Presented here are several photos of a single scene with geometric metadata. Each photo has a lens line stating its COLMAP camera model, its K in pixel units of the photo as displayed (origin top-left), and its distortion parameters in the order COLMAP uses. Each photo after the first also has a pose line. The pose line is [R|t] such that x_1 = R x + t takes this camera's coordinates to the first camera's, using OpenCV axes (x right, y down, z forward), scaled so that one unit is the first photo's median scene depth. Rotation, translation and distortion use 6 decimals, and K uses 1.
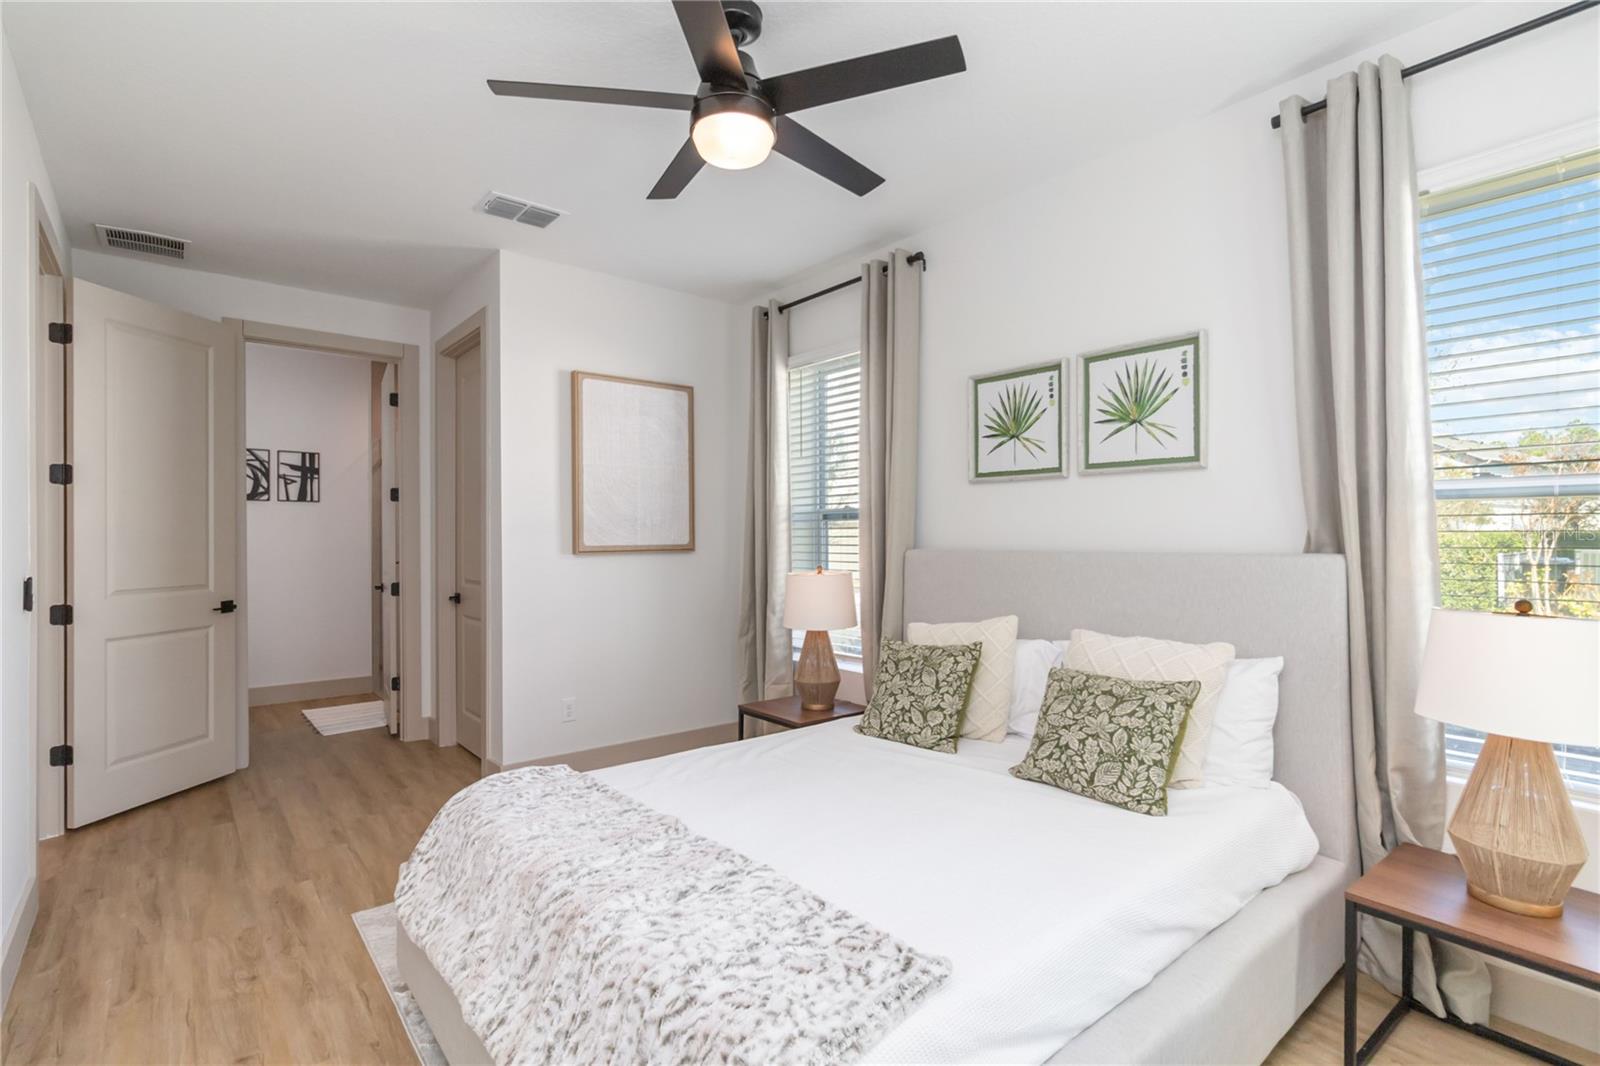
lens RADIAL K [[745.4, 0, 805.9], [0, 745.4, 534.5], [0, 0, 1]] dist [0.003615, 0.000310]
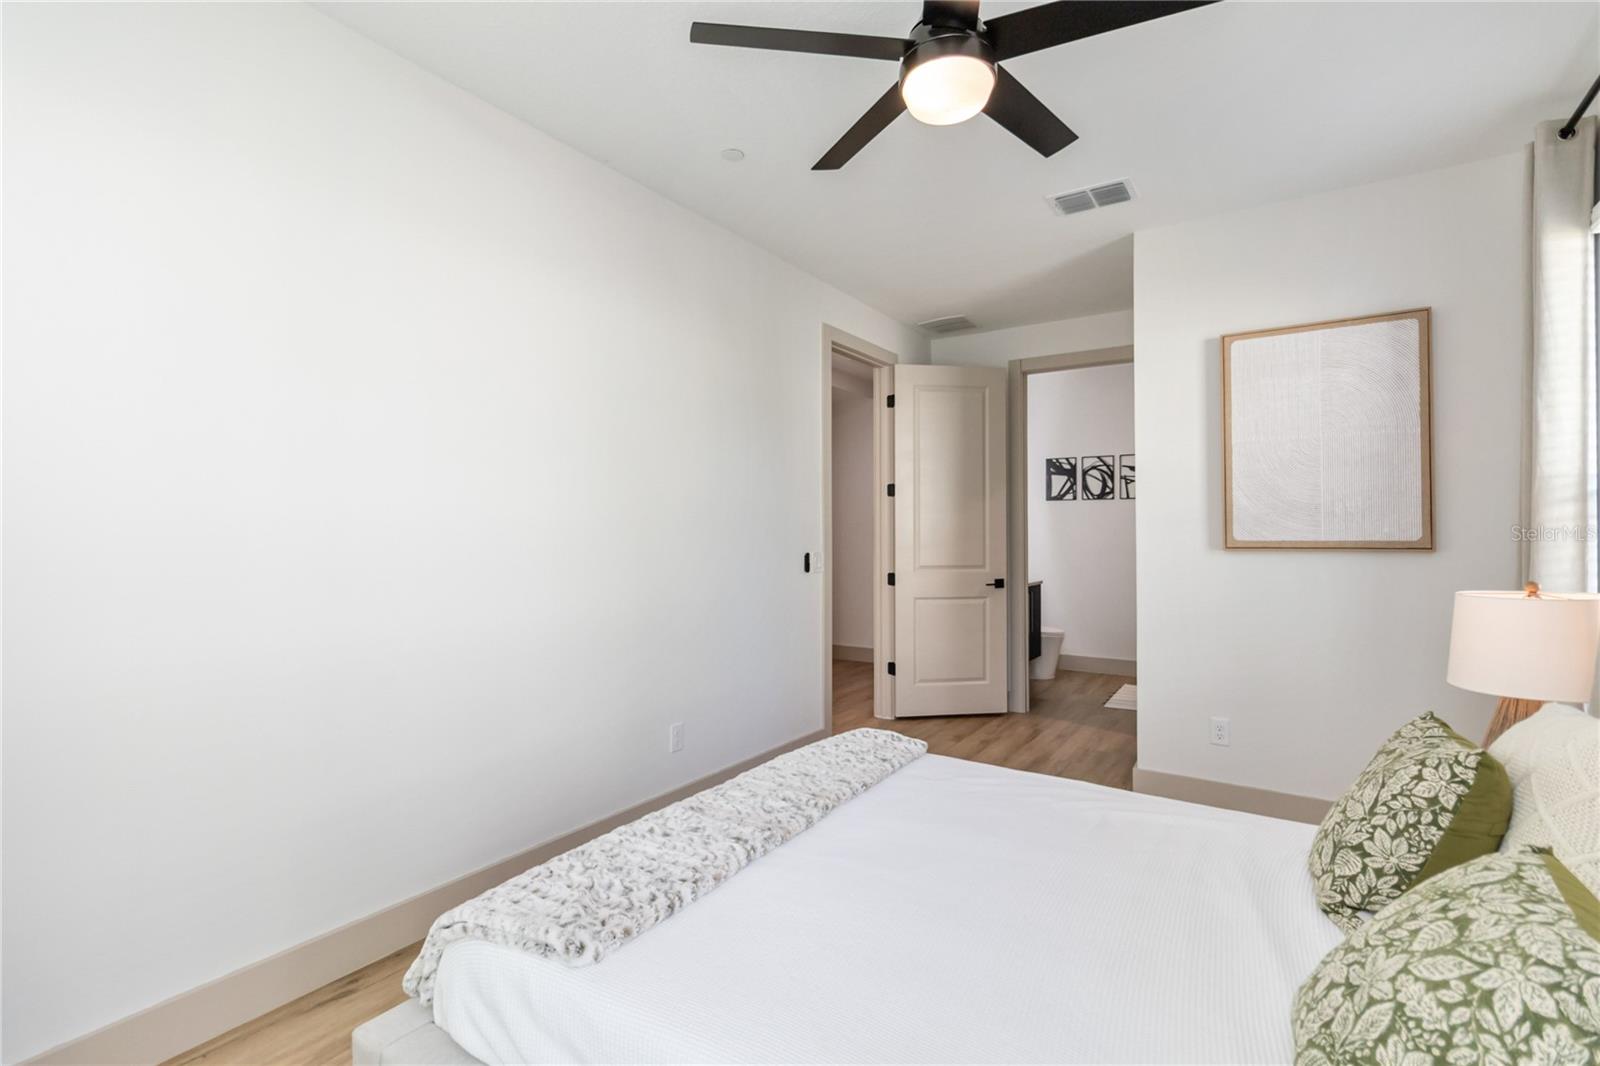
lens RADIAL K [[745.4, 0, 807.3], [0, 745.4, 527.4], [0, 0, 1]] dist [0.003615, 0.000310]
pose [[0.295695, -0.002710, -0.955278, 0.362306], [0.000827, 0.999996, -0.002580, 0.001973], [0.955282, -0.000027, 0.295696, 0.292549]]
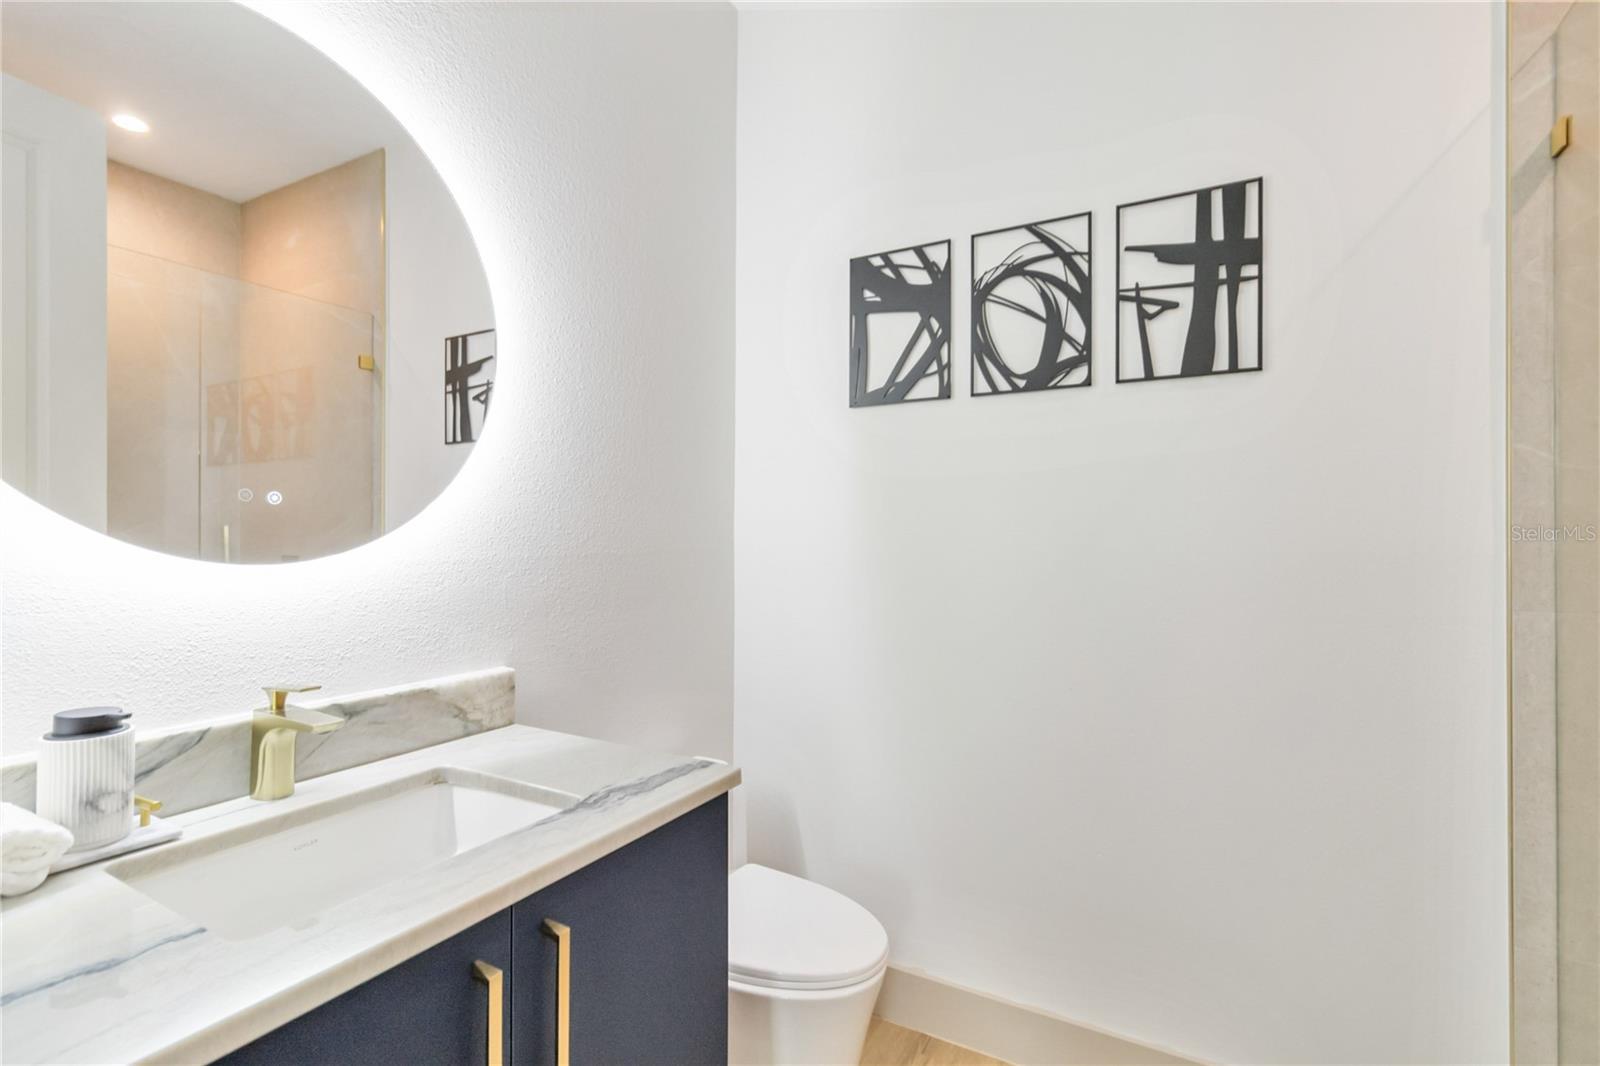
lens RADIAL K [[745.4, 0, 793.8], [0, 745.4, 528.8], [0, 0, 1]] dist [0.003615, 0.000310]
pose [[0.326261, -0.003970, -0.945271, -0.701029], [0.000068, 0.999991, -0.004176, 0.016905], [0.945280, 0.001299, 0.326259, 1.157693]]
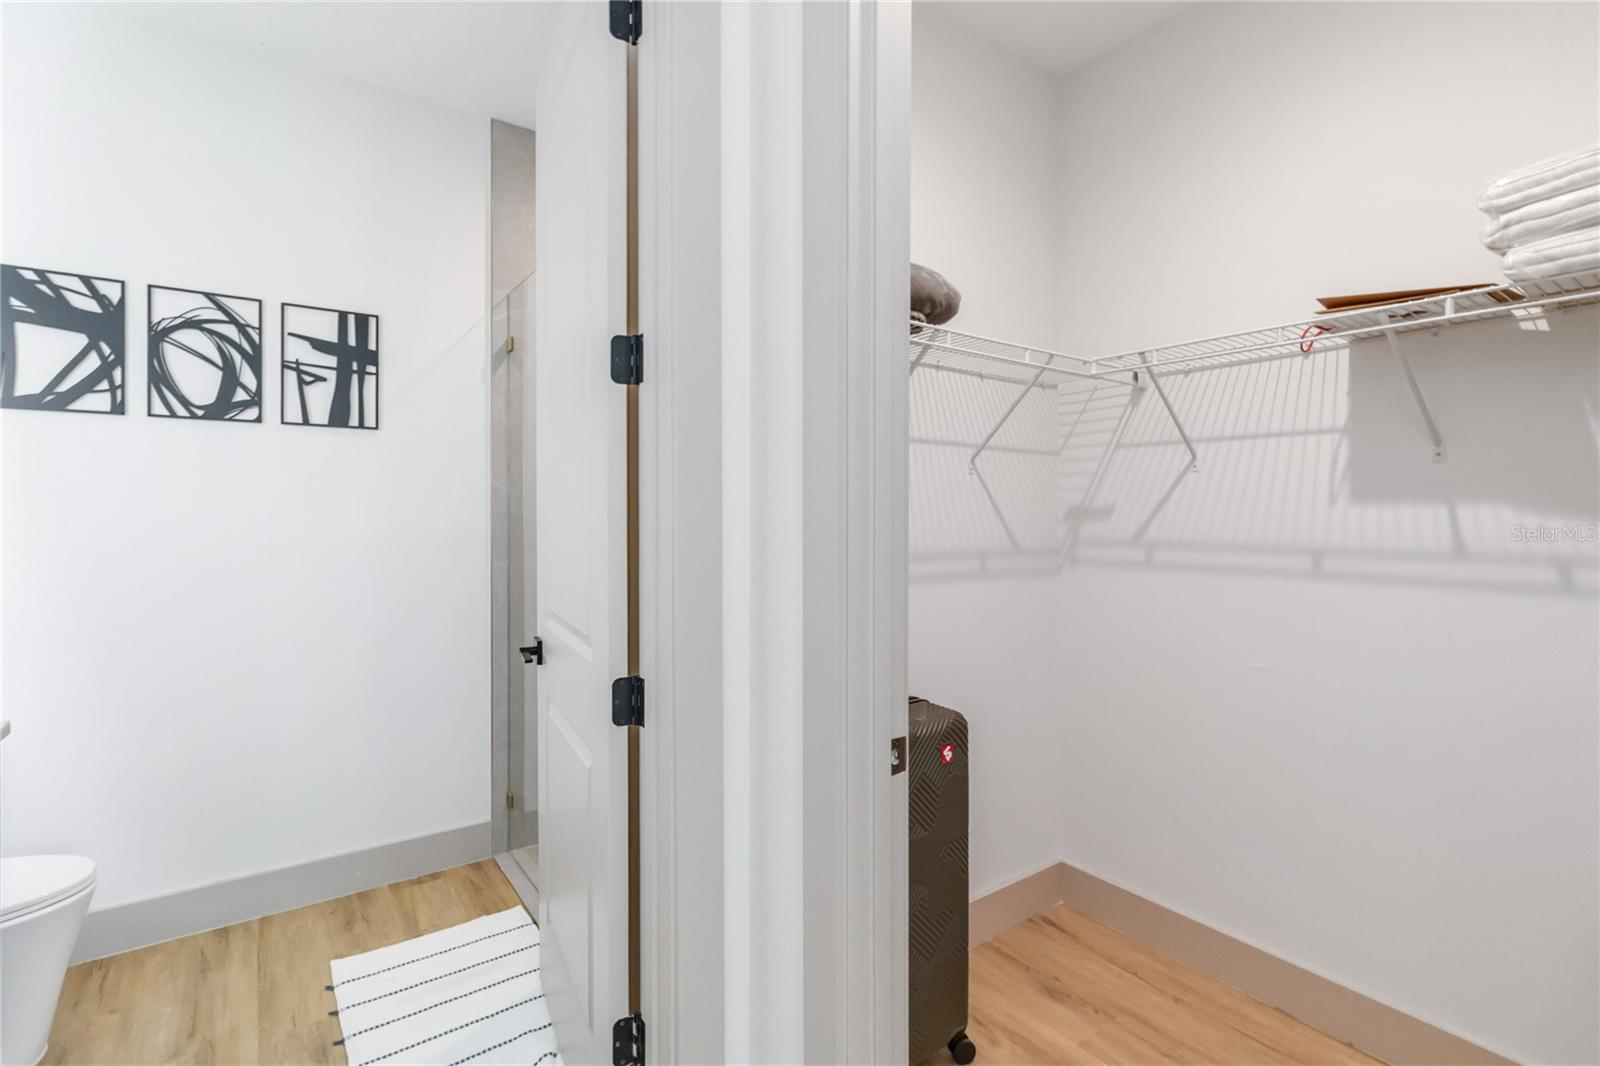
lens RADIAL K [[745.4, 0, 803.8], [0, 745.4, 509.3], [0, 0, 1]] dist [0.003615, 0.000310]
pose [[0.996173, 0.006826, -0.087132, -0.557529], [-0.006330, 0.999962, 0.005959, -0.002496], [0.087169, -0.005385, 0.996179, 0.893776]]
